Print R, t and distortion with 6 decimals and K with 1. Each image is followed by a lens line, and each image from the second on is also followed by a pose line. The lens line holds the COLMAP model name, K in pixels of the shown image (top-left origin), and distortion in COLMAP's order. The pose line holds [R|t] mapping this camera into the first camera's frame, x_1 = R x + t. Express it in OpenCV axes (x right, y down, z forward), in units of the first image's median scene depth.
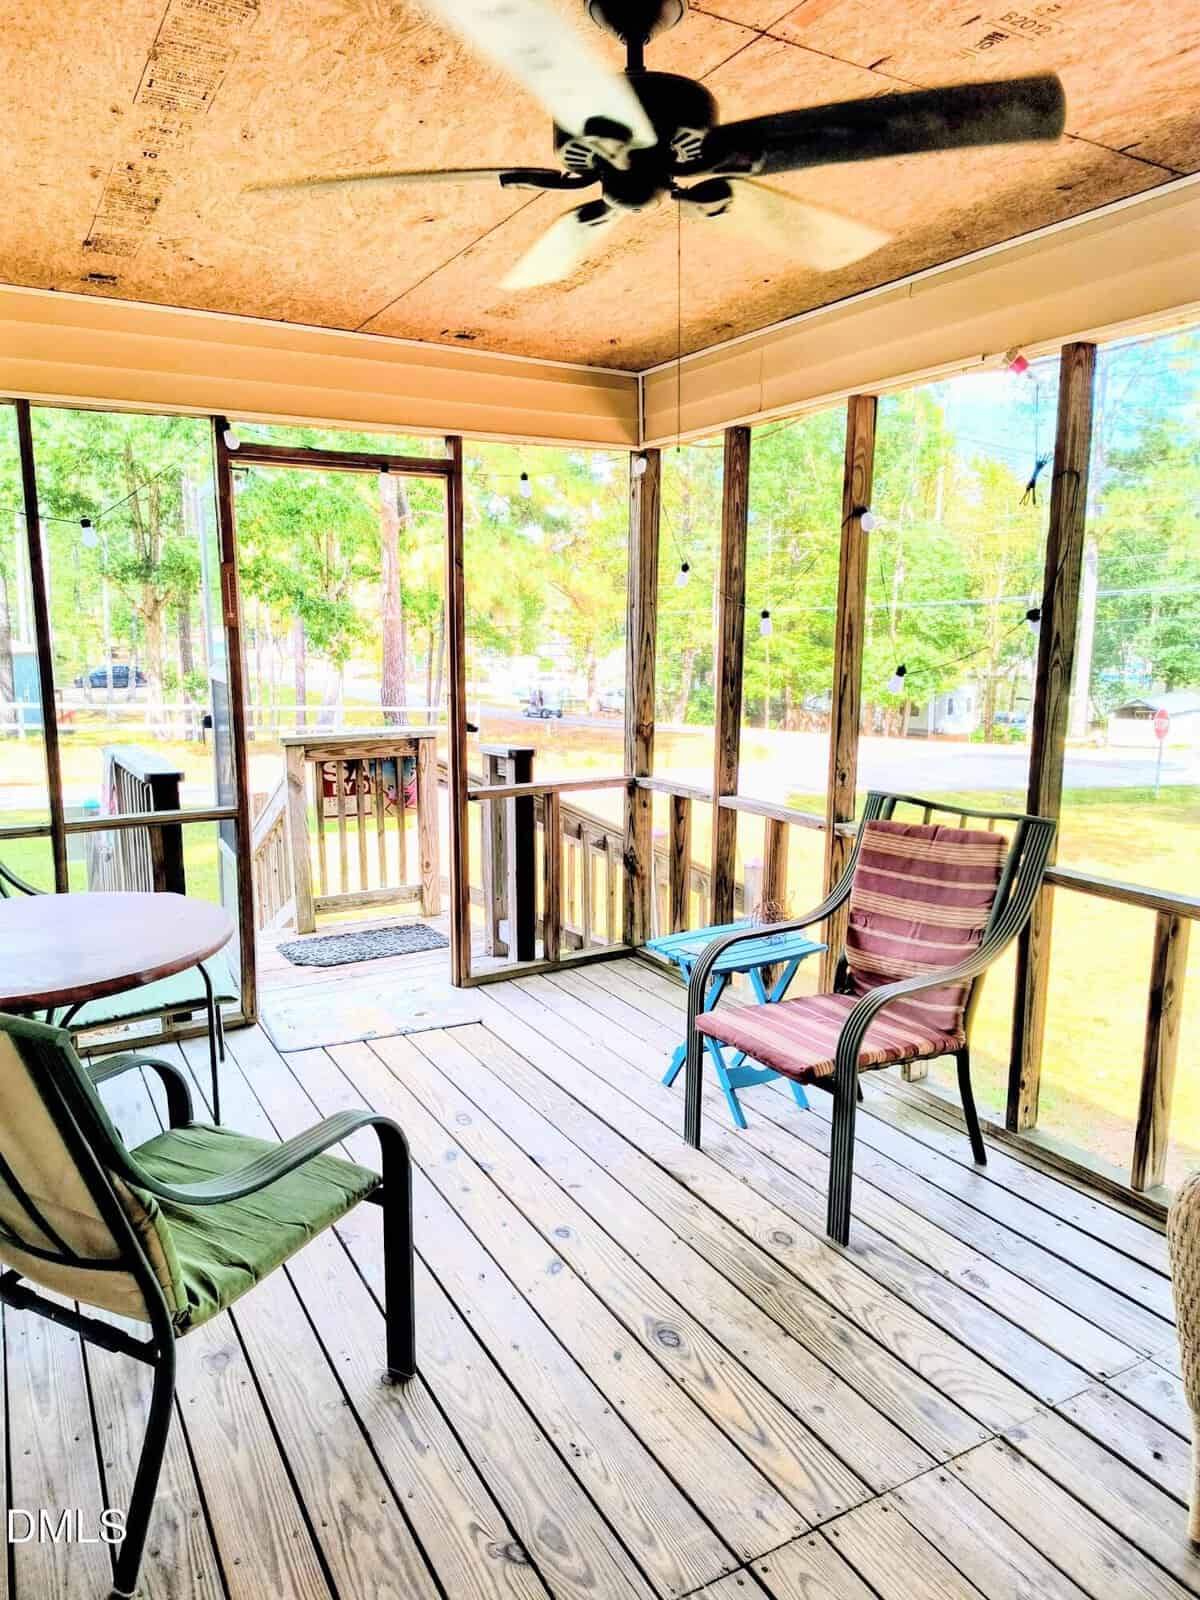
lens RADIAL K [[1105.4, 0, 583.8], [0, 1105.4, 796.6], [0, 0, 1]] dist [0.043733, -0.045546]
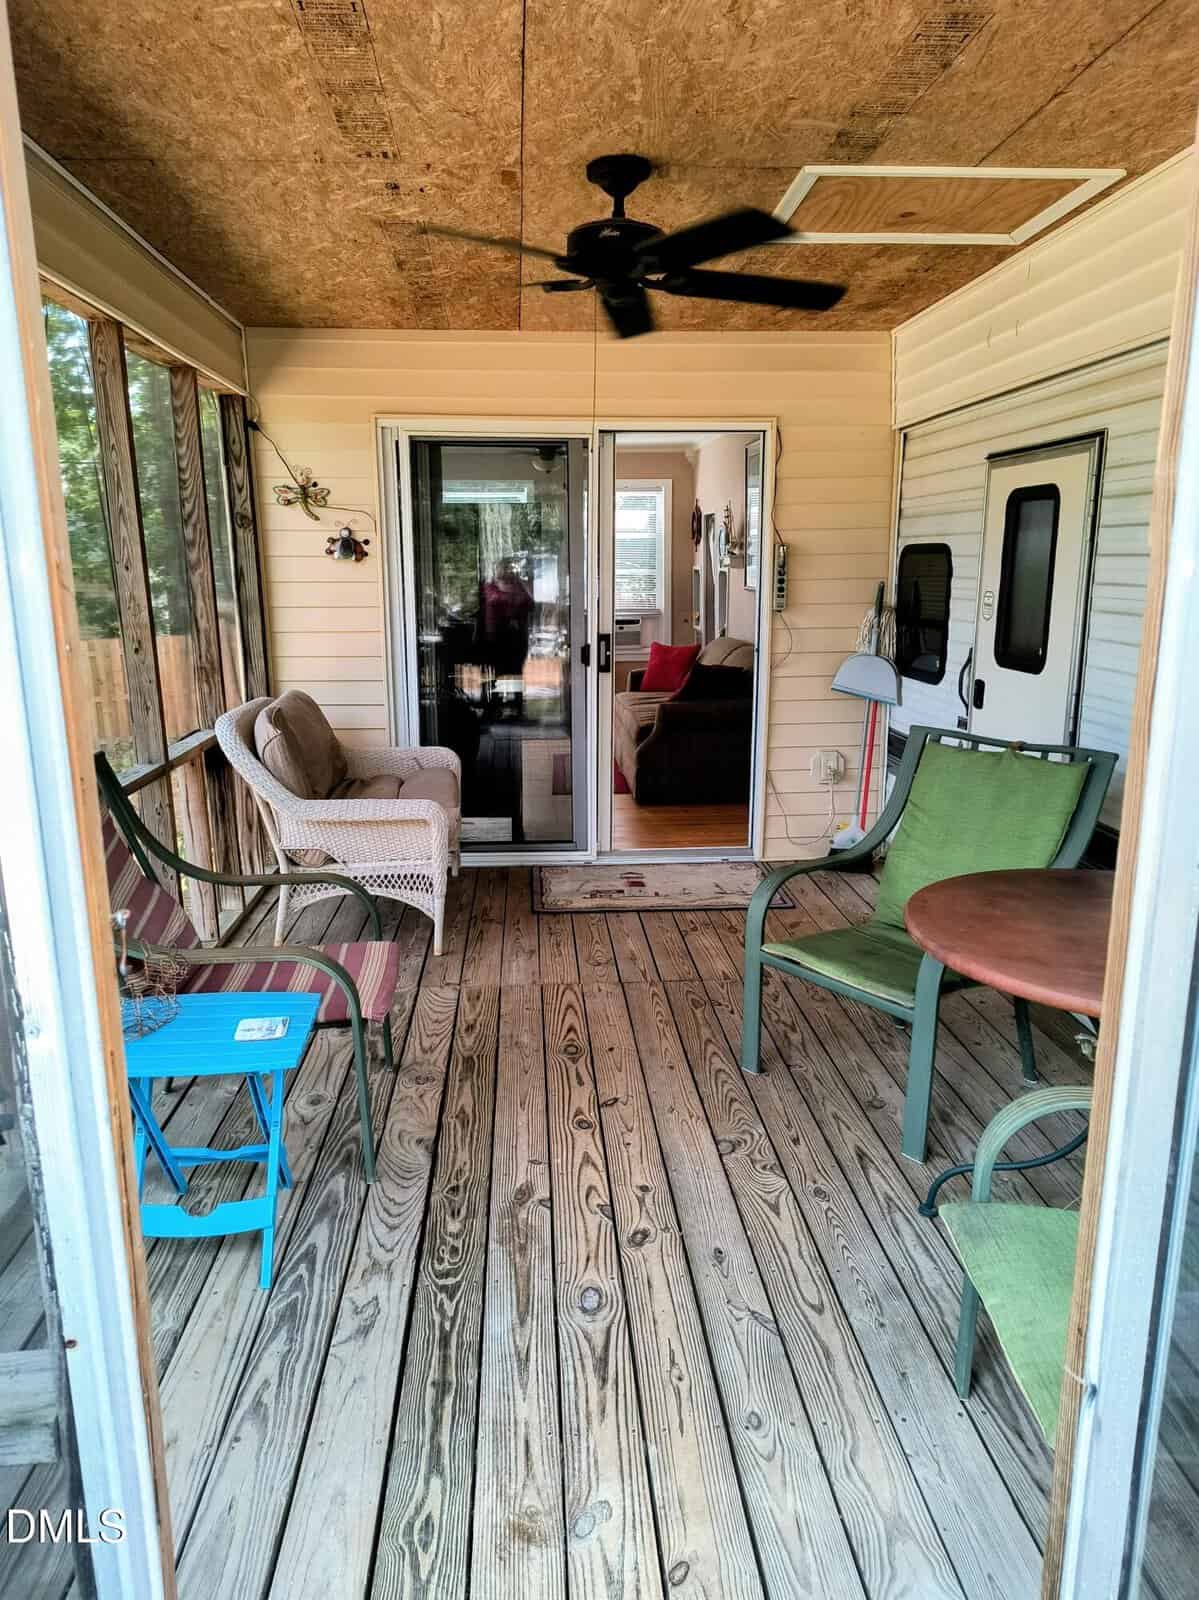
lens RADIAL K [[1105.4, 0, 583.3], [0, 1105.4, 796.6], [0, 0, 1]] dist [0.043733, -0.045546]
pose [[-0.899518, -0.094979, 0.426434, -0.681026], [0.073680, 0.929120, 0.362363, -0.458909], [-0.430626, 0.357372, -0.828762, 2.667544]]
